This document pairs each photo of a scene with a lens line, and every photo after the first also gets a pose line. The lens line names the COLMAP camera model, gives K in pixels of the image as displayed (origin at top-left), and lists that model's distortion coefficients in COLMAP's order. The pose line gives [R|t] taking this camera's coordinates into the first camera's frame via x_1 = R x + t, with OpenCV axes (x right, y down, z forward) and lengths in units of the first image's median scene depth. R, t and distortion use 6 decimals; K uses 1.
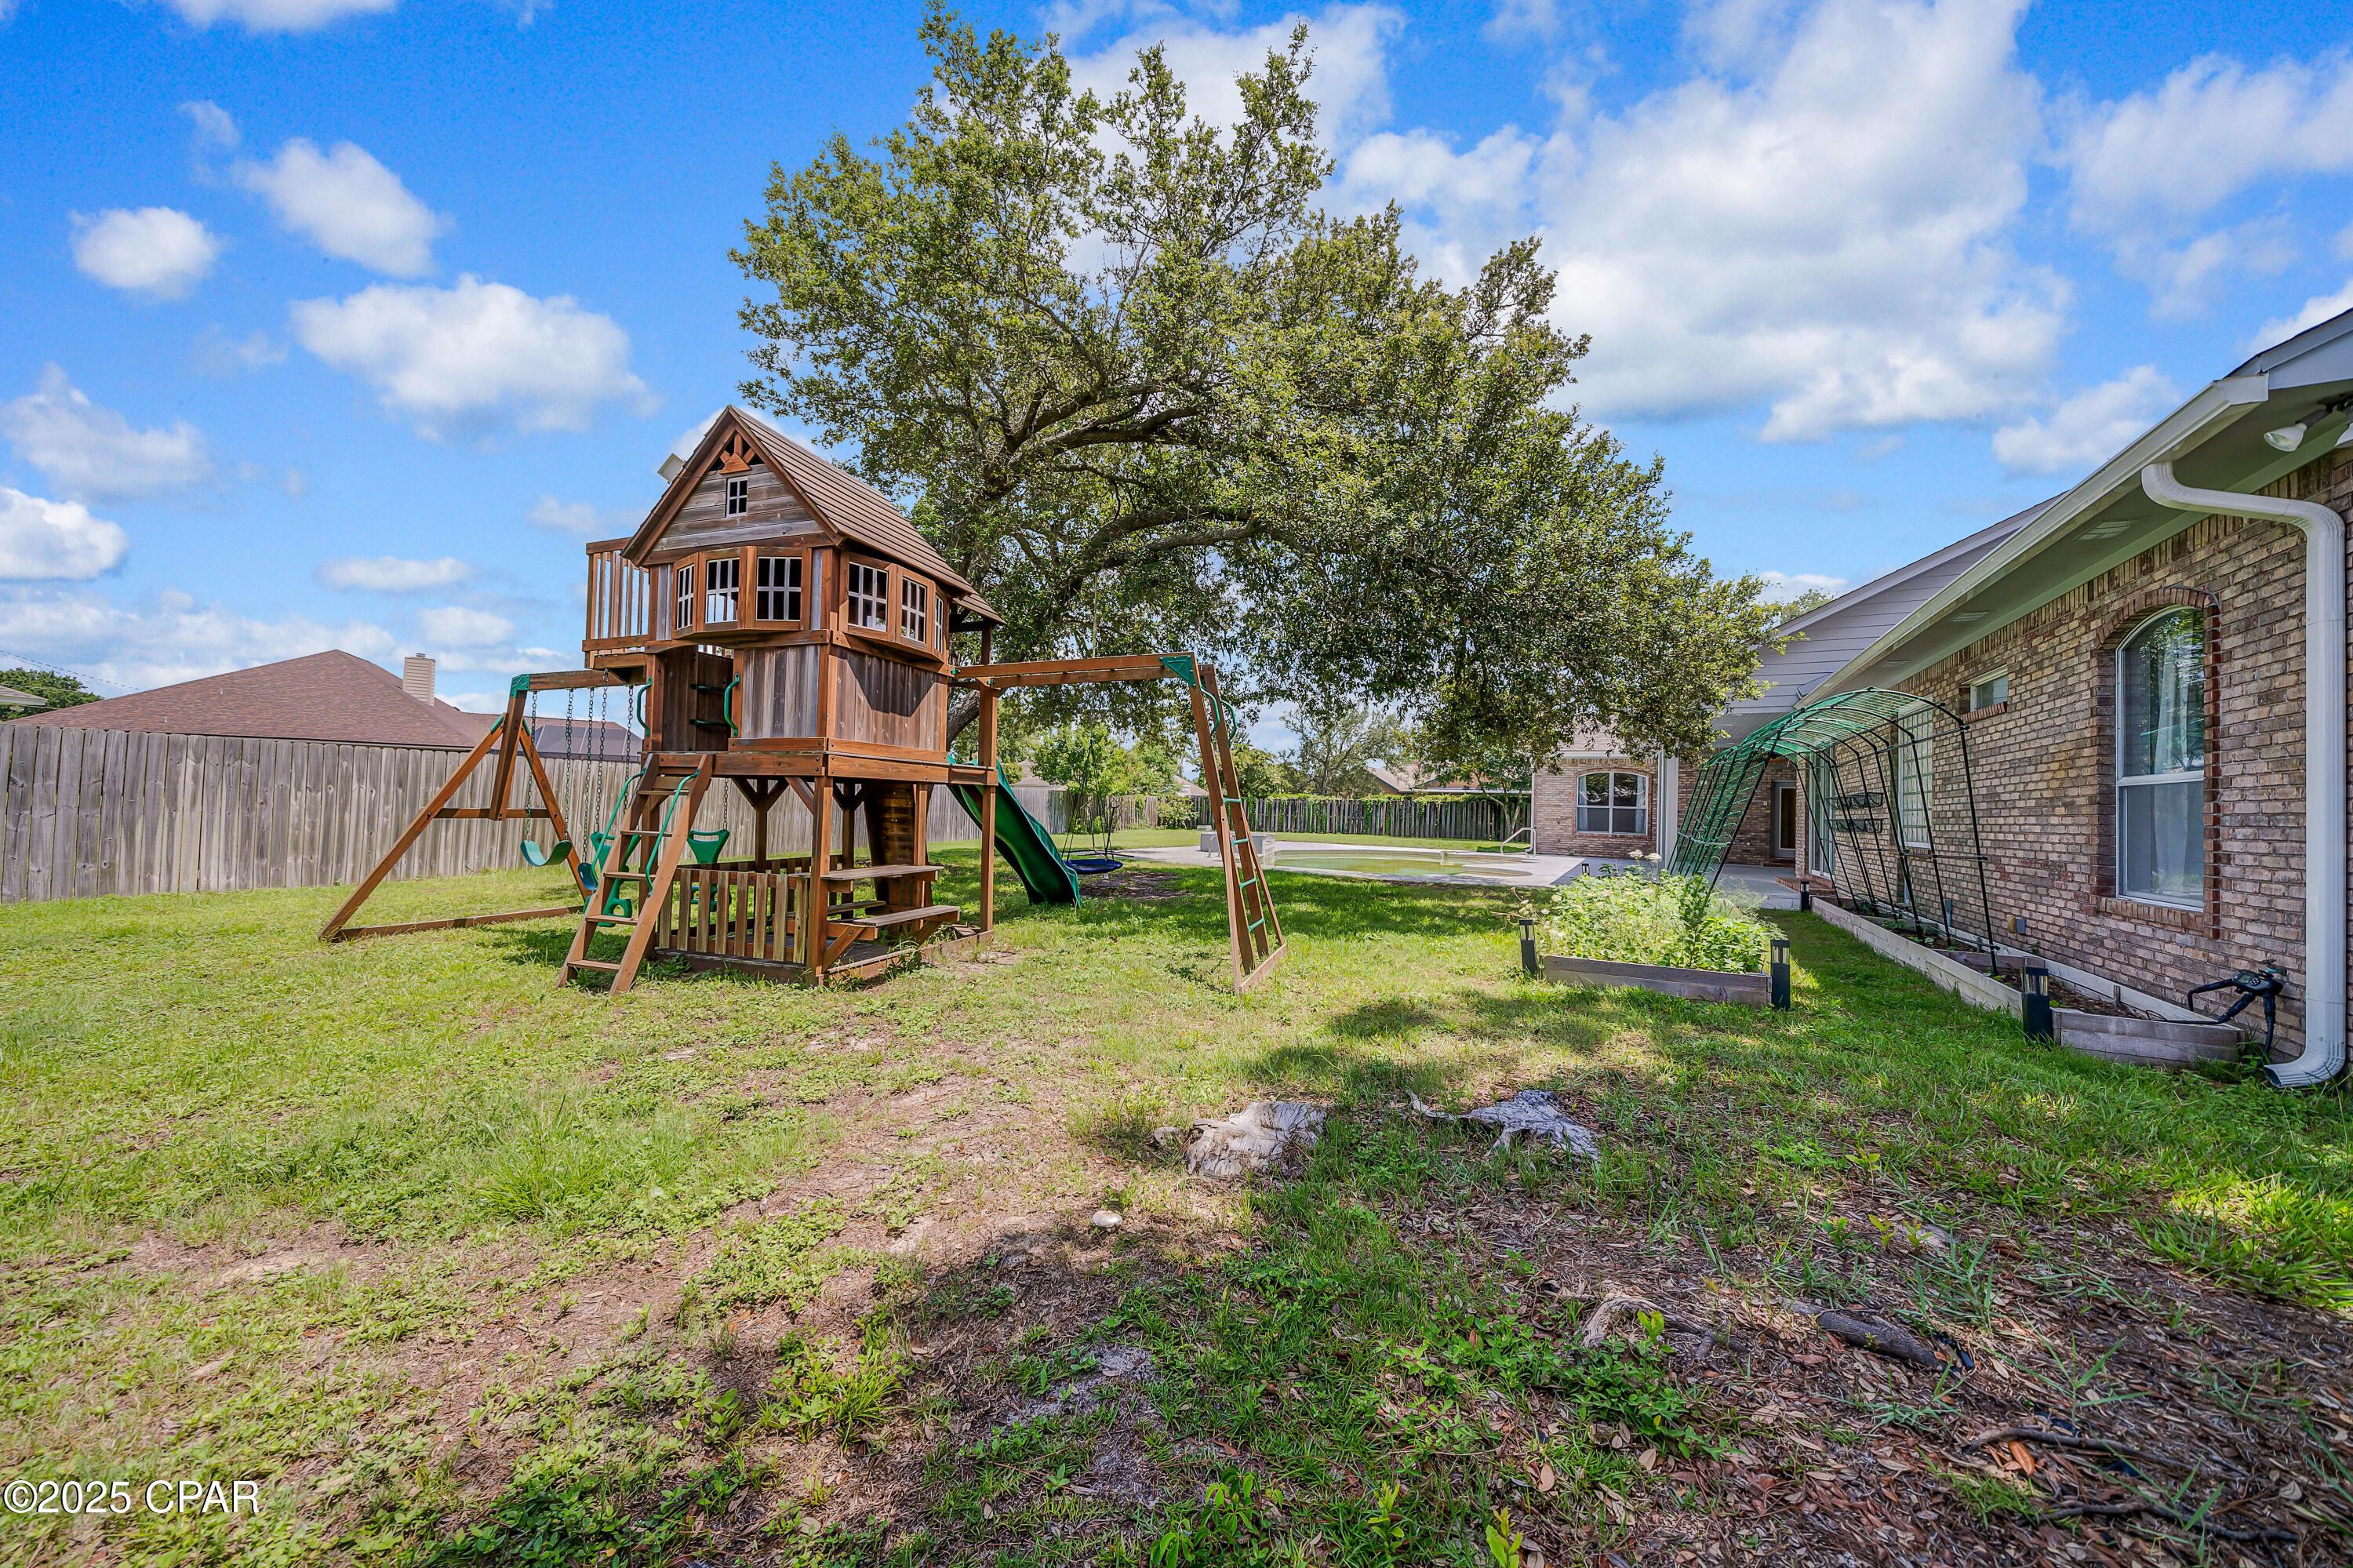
lens RADIAL K [[810.3, 0, 1163.3], [0, 810.3, 776.8], [0, 0, 1]] dist [-0.009207, 0.000067]
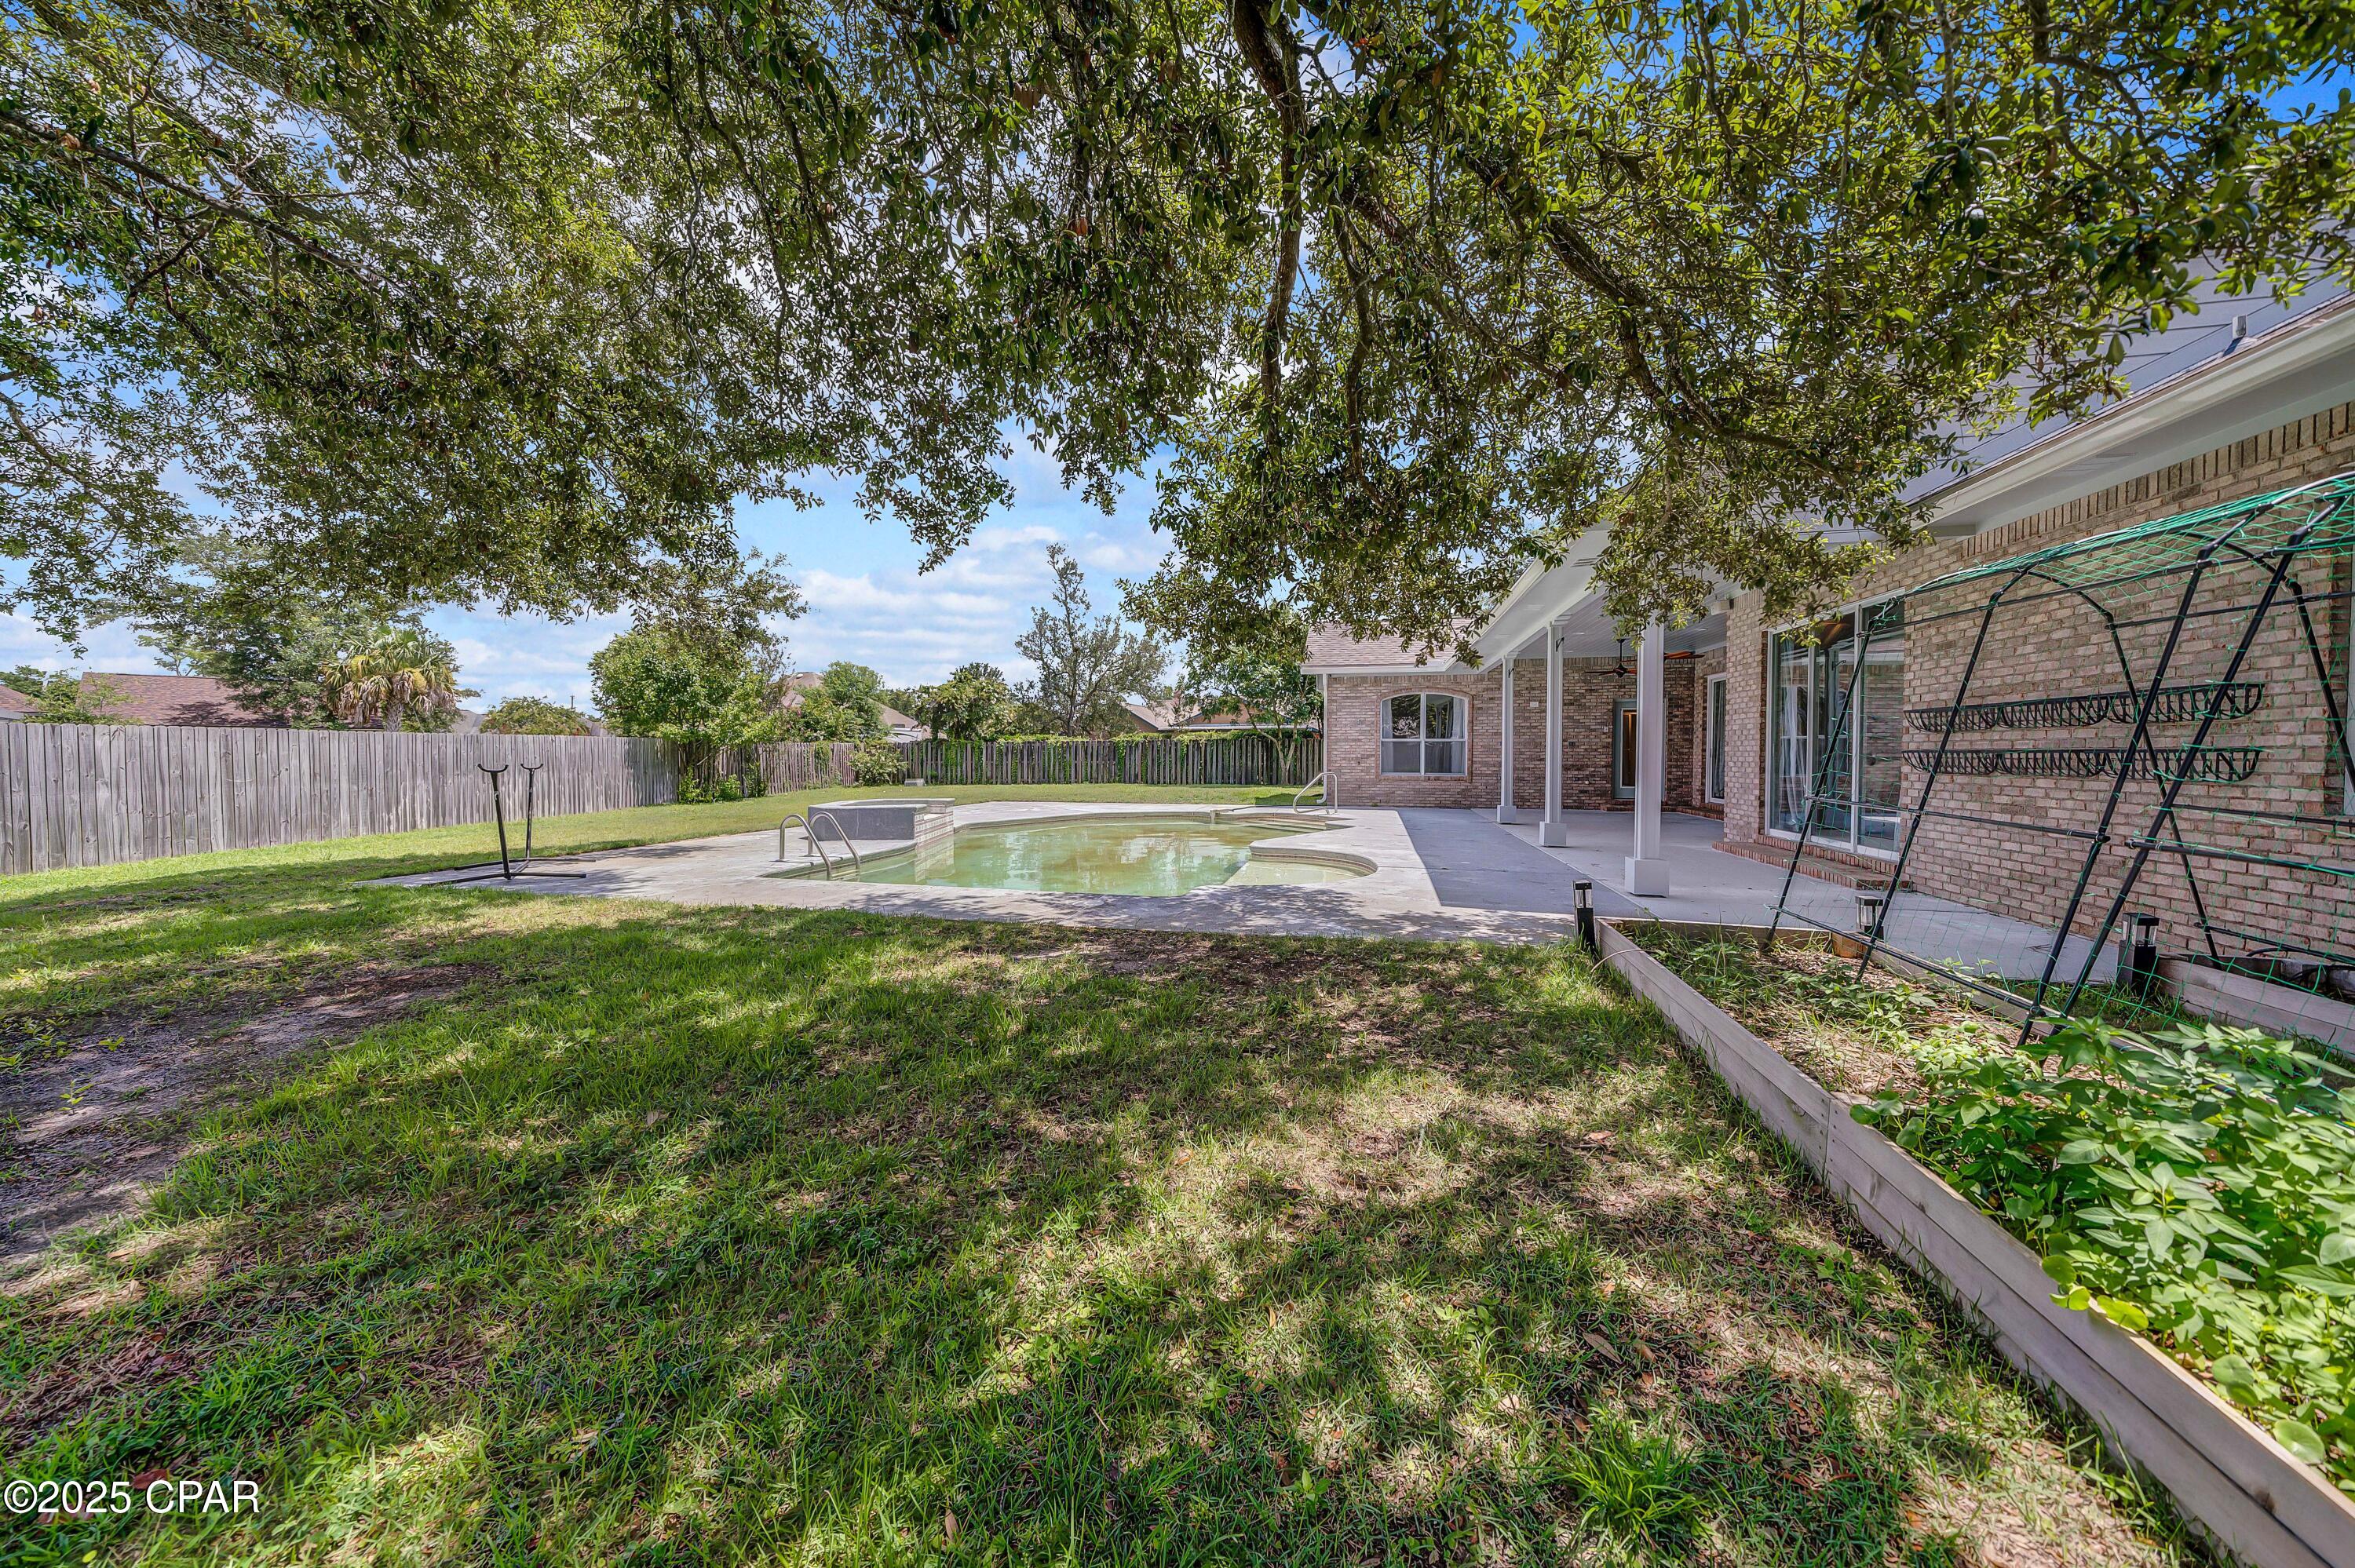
lens RADIAL K [[810.8, 0, 1164.3], [0, 810.8, 776.8], [0, 0, 1]] dist [-0.009207, 0.000067]
pose [[0.959746, -0.039908, 0.278020, 0.066012], [0.020924, 0.997263, 0.070919, 0.008289], [-0.280090, -0.062247, 0.957954, 0.201445]]
